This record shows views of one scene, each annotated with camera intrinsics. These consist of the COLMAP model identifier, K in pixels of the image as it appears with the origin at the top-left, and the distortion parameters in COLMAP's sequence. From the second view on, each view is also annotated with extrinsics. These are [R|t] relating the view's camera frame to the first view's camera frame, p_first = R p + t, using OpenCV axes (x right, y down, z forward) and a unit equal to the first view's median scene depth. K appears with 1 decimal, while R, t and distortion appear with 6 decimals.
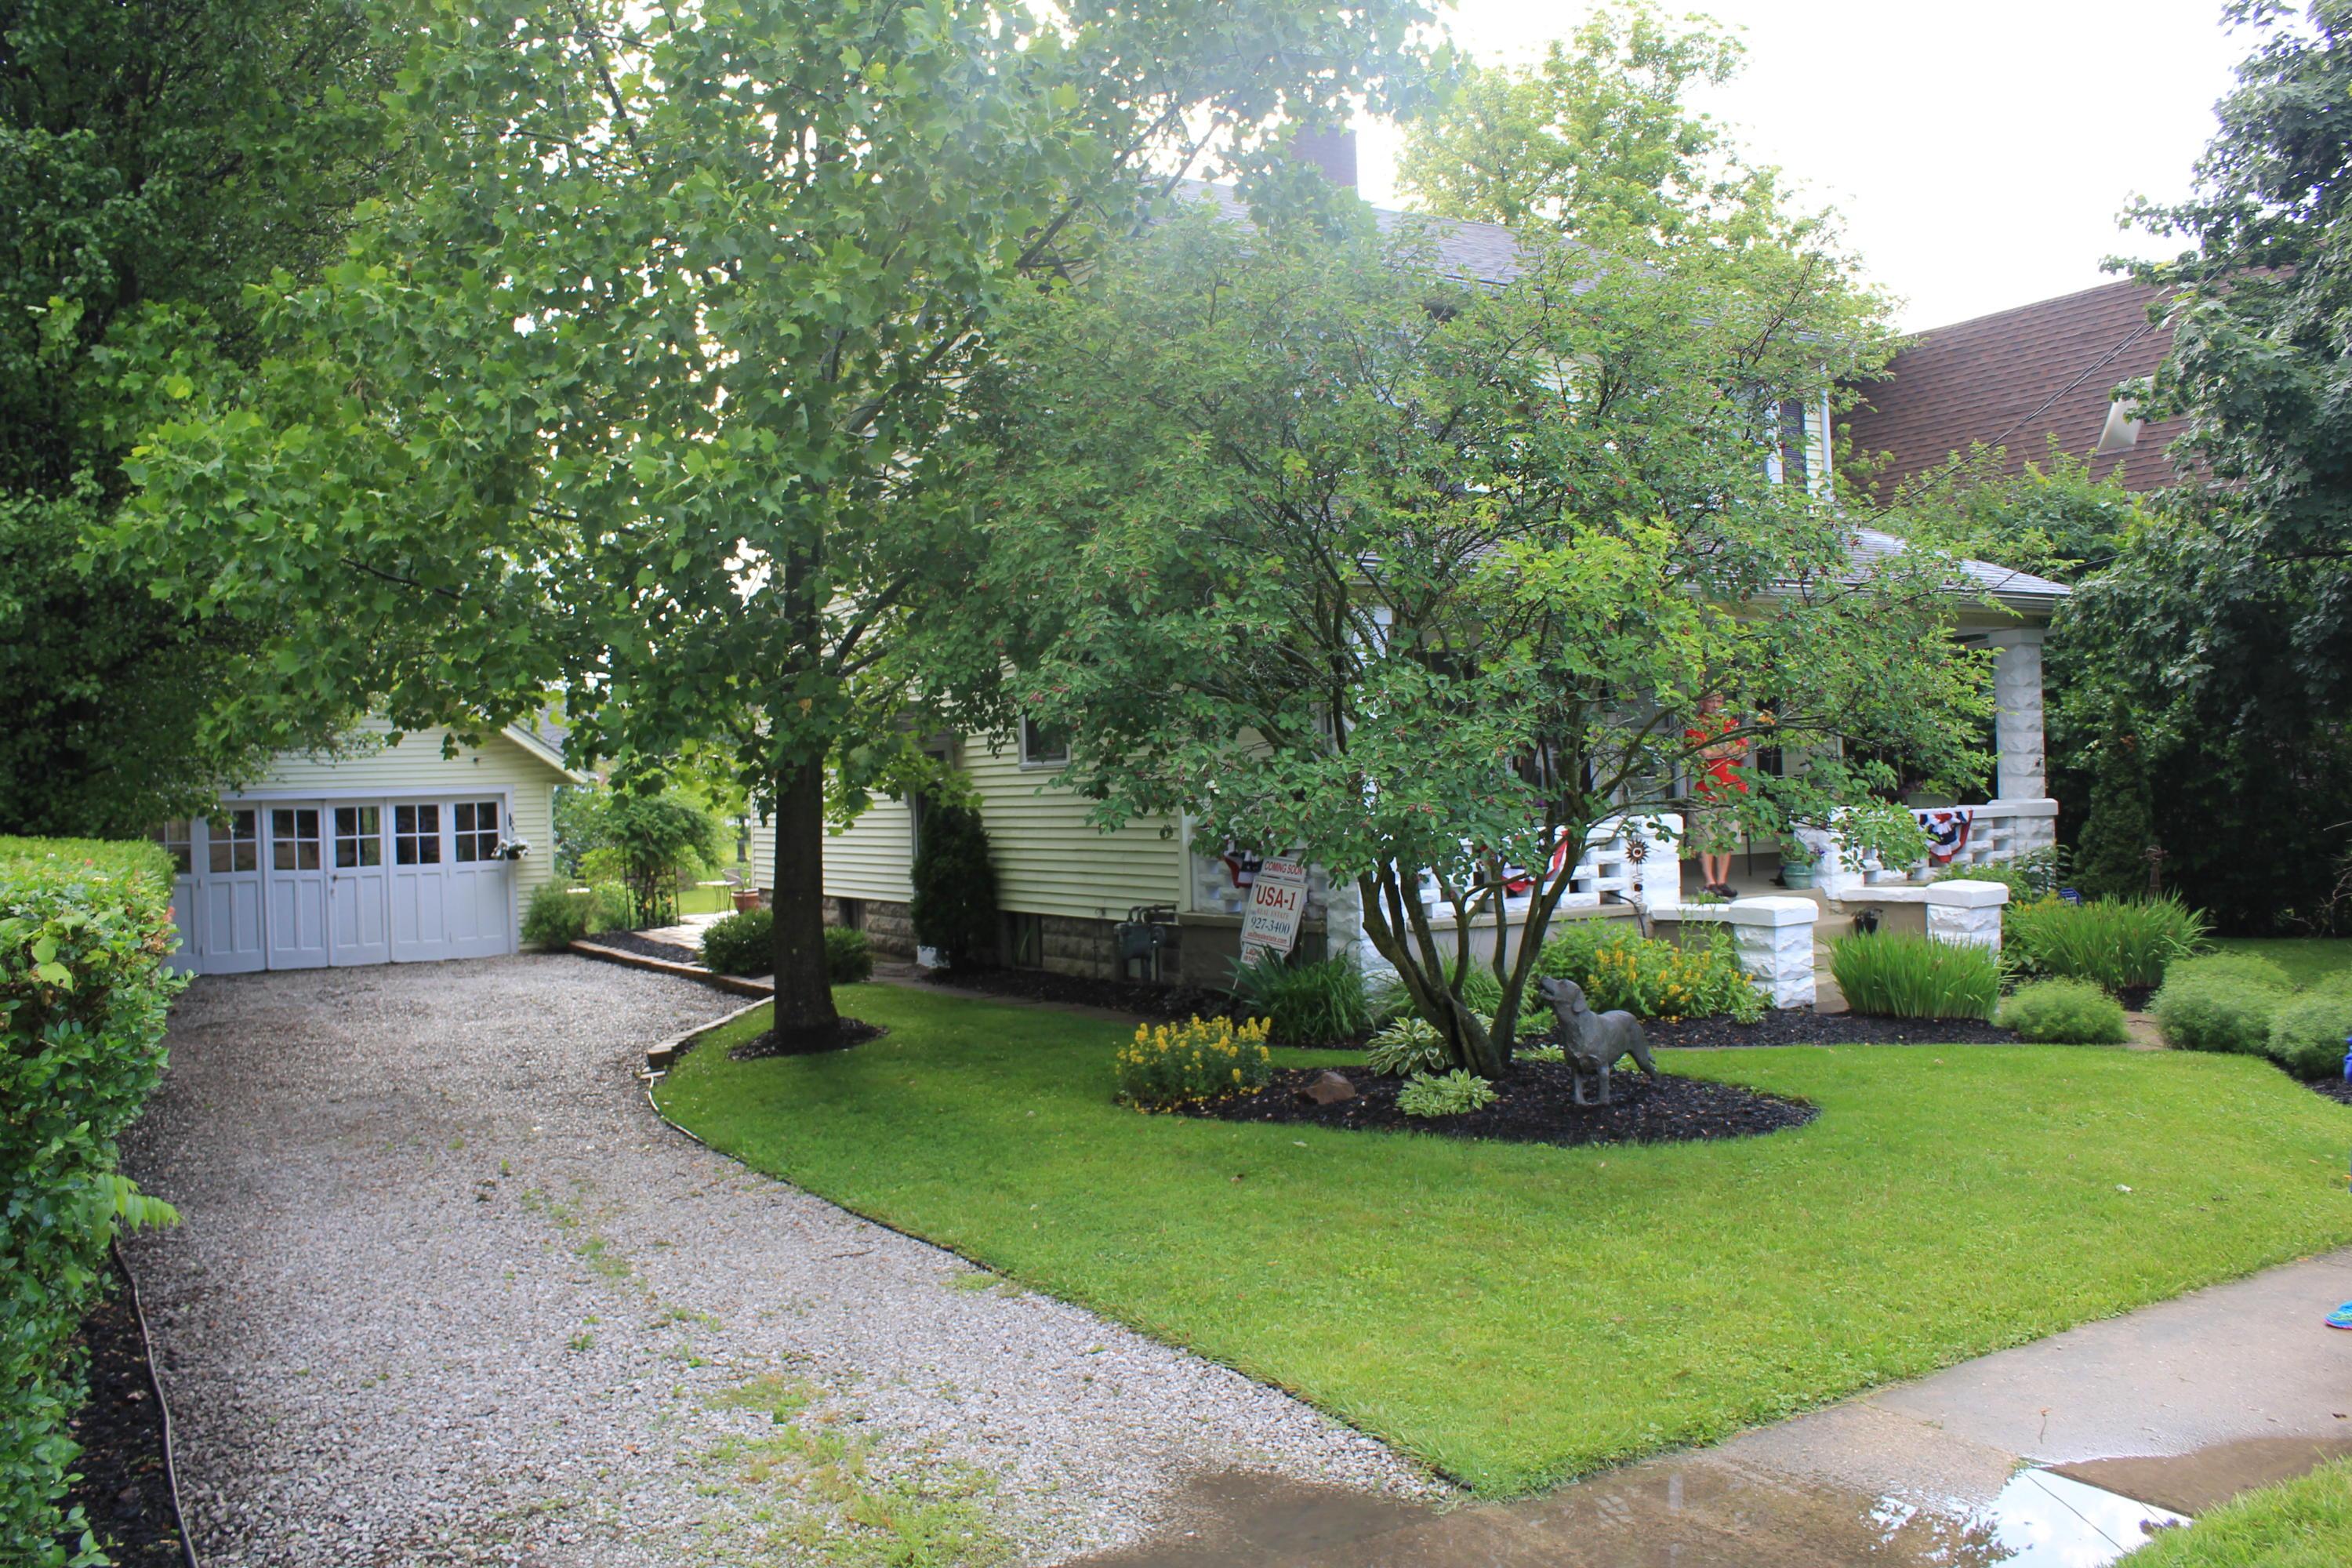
lens RADIAL K [[1875.5, 0, 1190.6], [0, 1875.5, 774.2], [0, 0, 1]] dist [-0.172182, 0.138103]
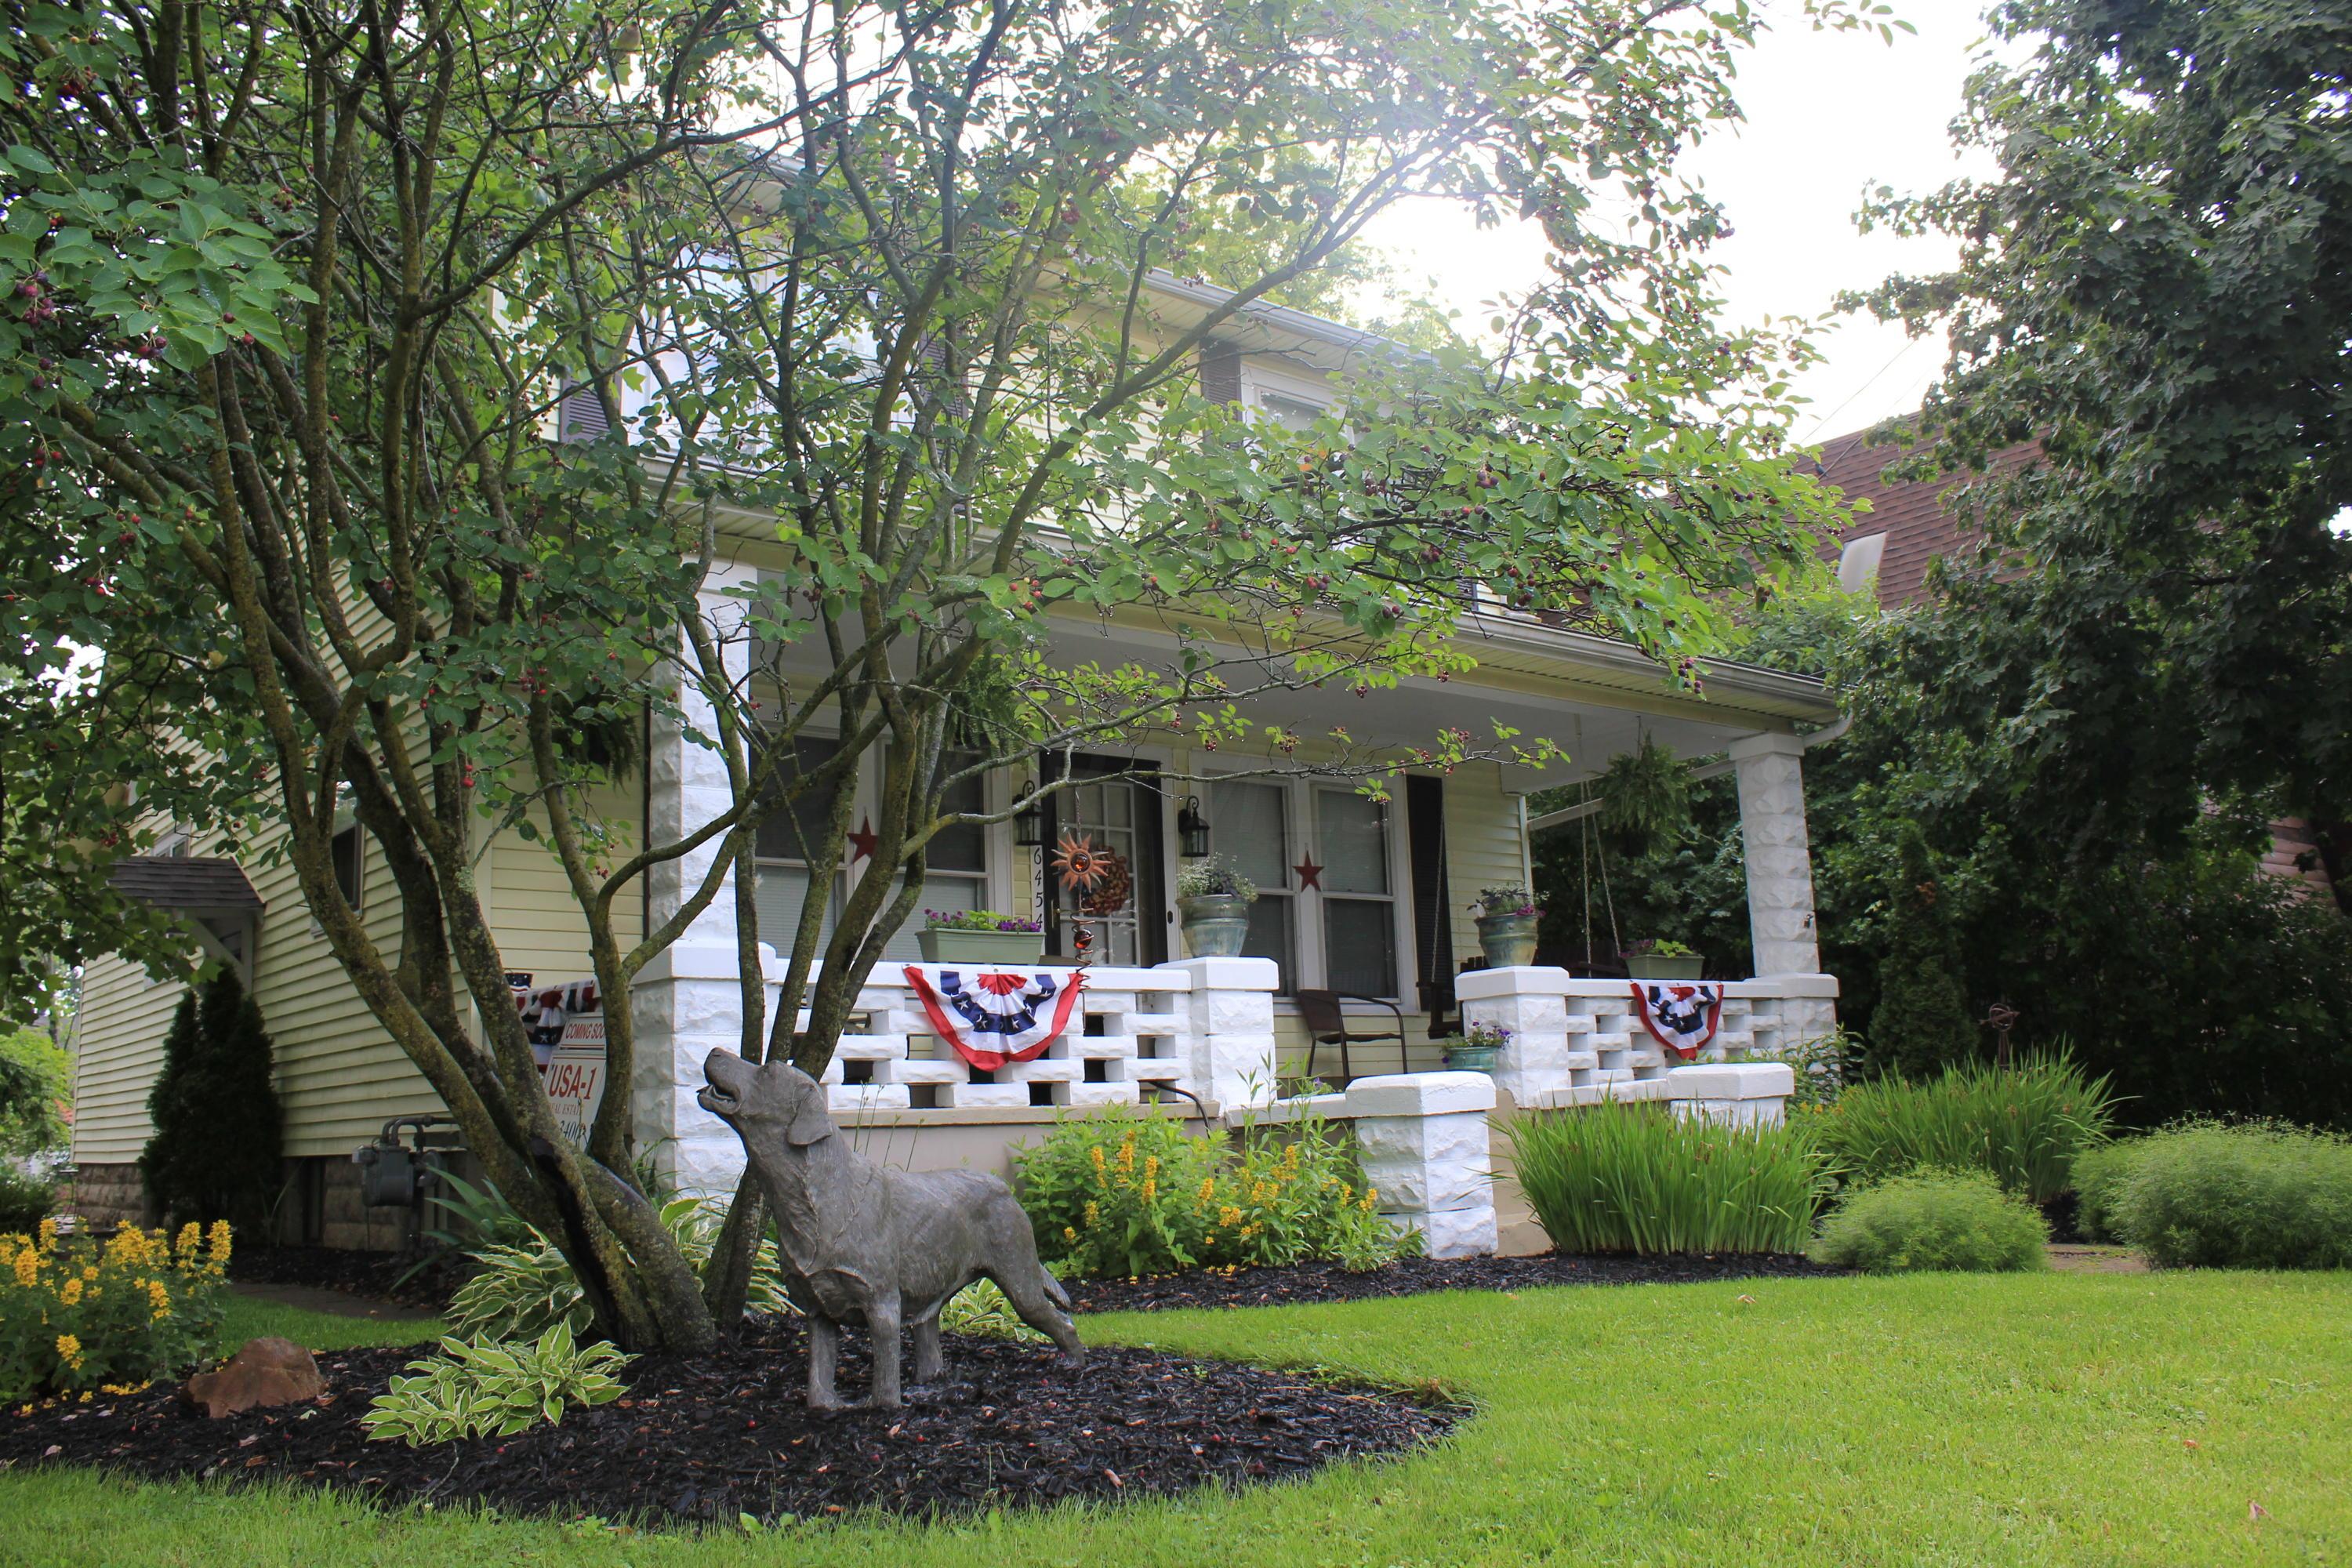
lens RADIAL K [[1875.5, 0, 1190.6], [0, 1875.5, 774.2], [0, 0, 1]] dist [-0.172182, 0.138103]
pose [[0.988588, 0.016013, 0.149790, 0.144998], [0.012341, 0.982382, -0.186474, 0.079110], [-0.150137, 0.186195, 0.970974, 0.393666]]
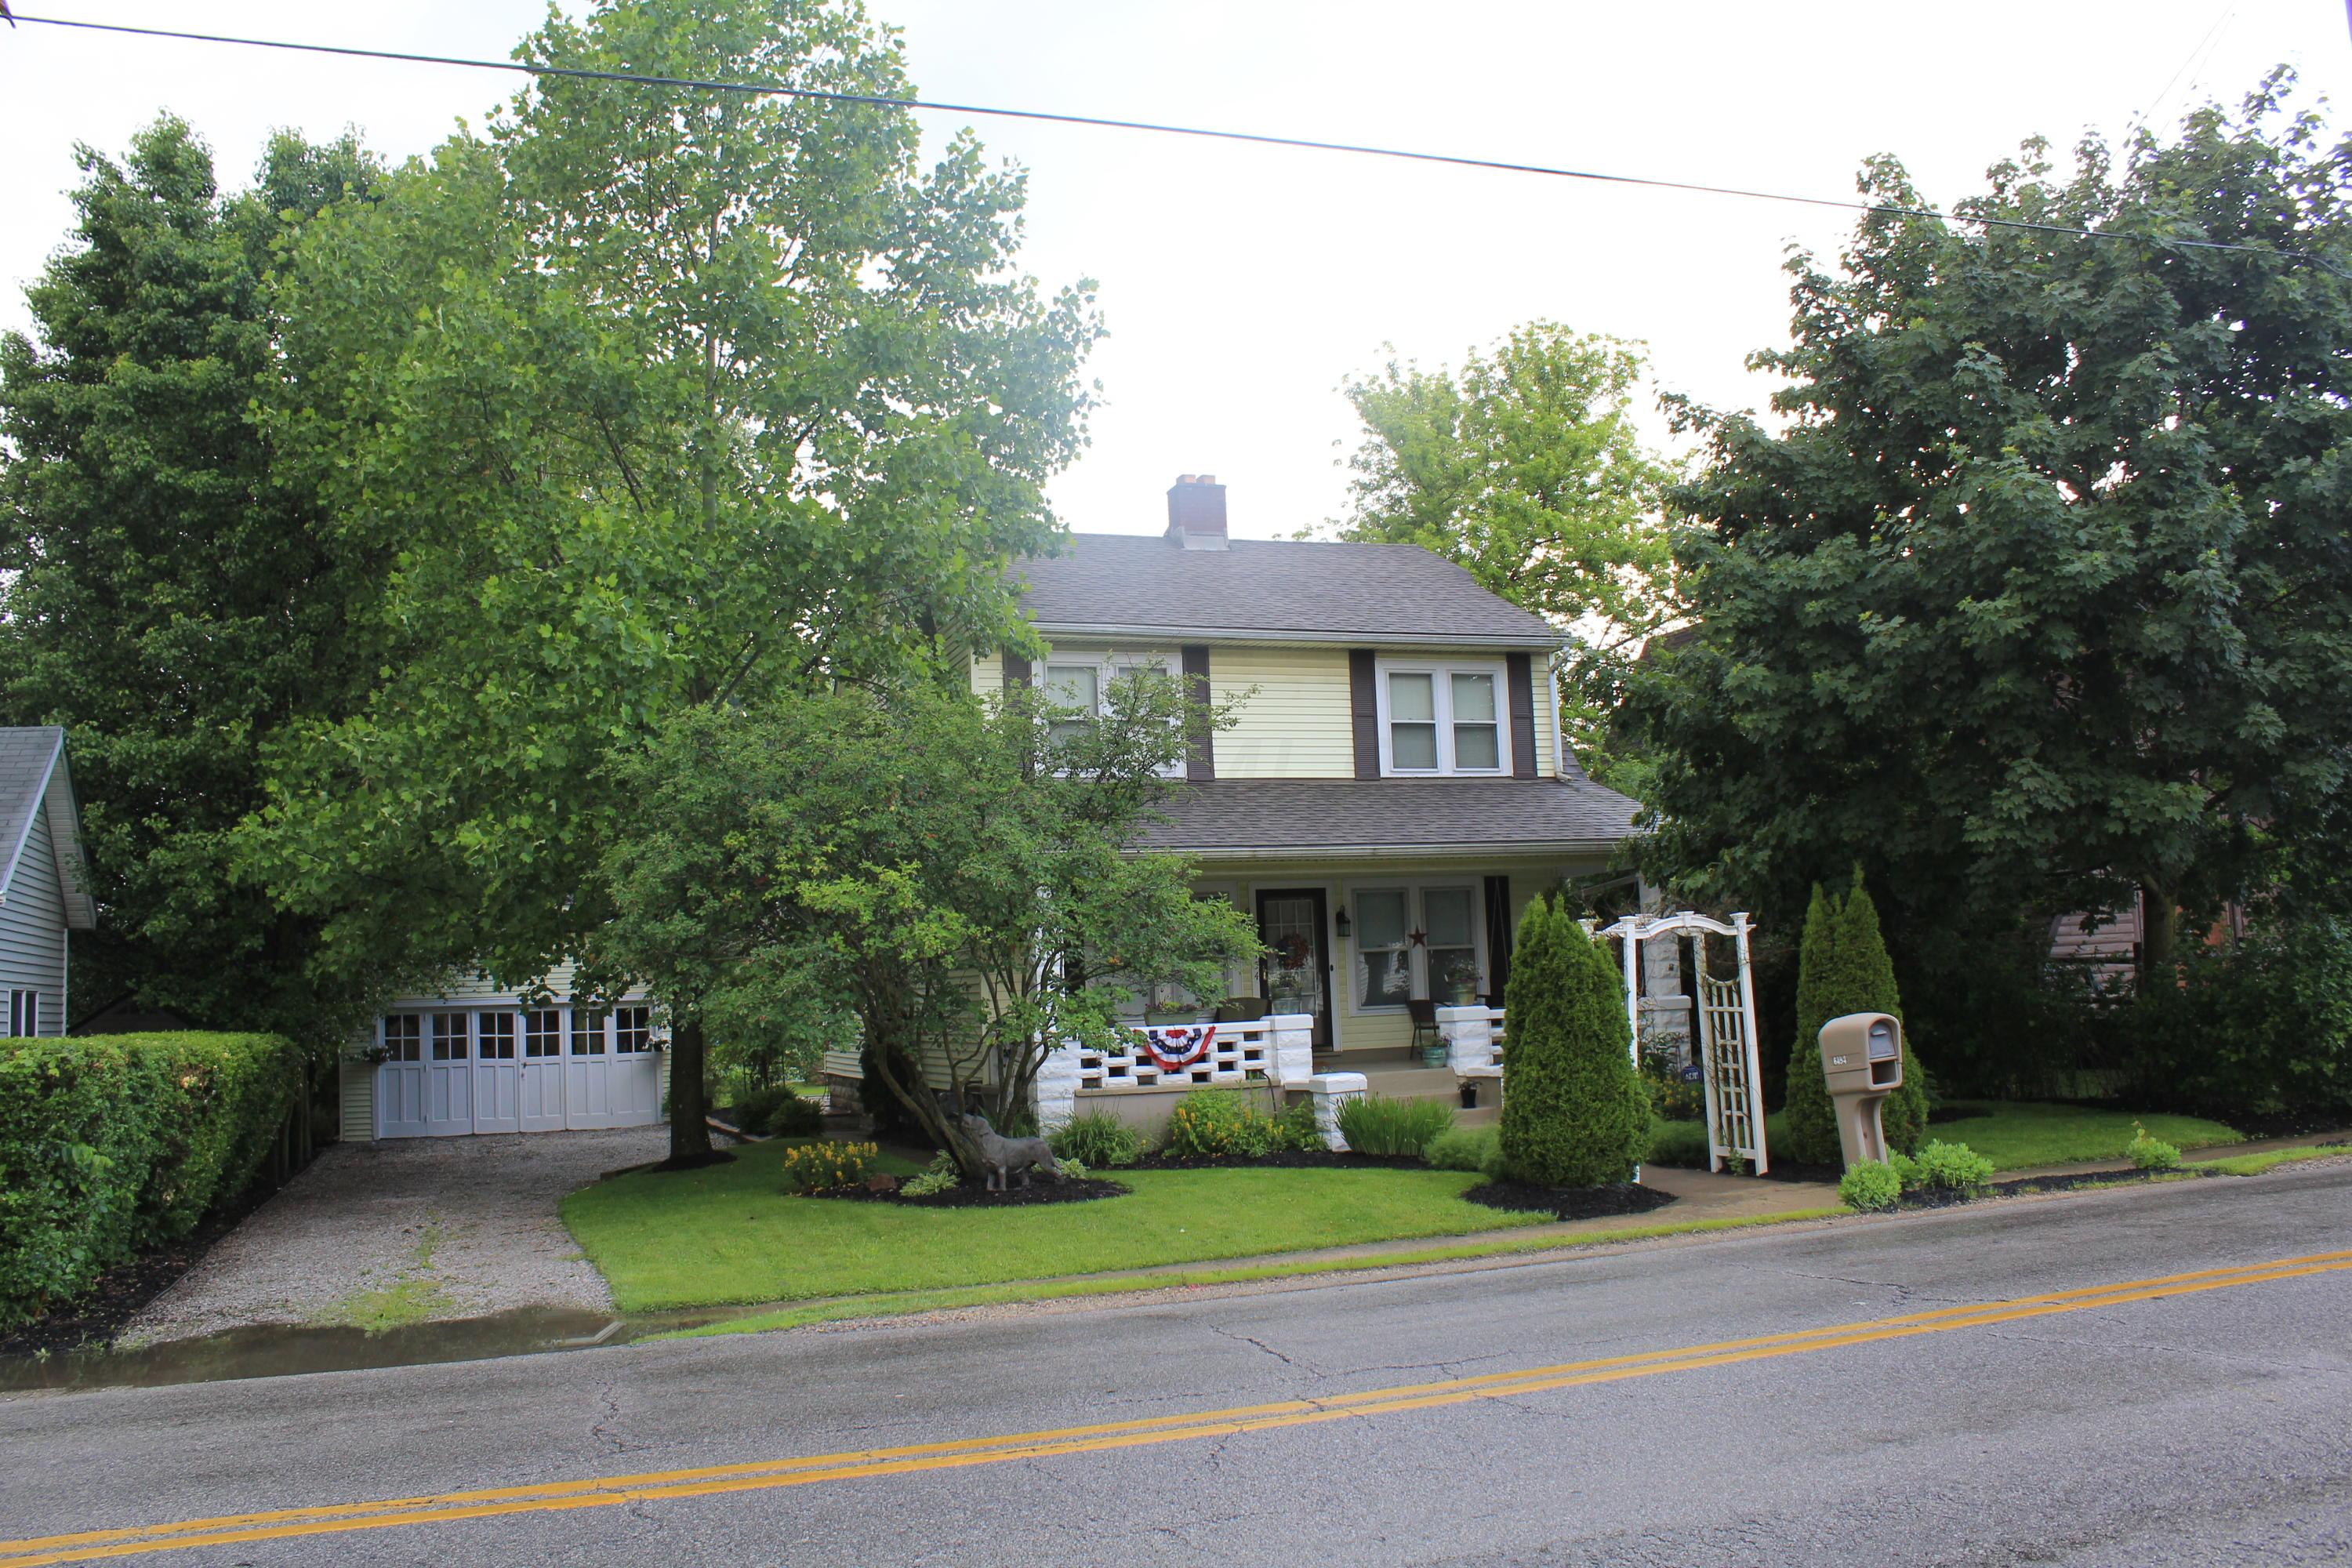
lens RADIAL K [[1963.3, 0, 1272.2], [0, 1963.3, 786.8], [0, 0, 1]] dist [-0.230993, 0.234872]
pose [[0.986049, -0.030894, -0.163565, 0.488380], [0.015994, 0.995664, -0.091642, -0.014018], [0.165687, 0.087748, 0.982267, -0.459126]]
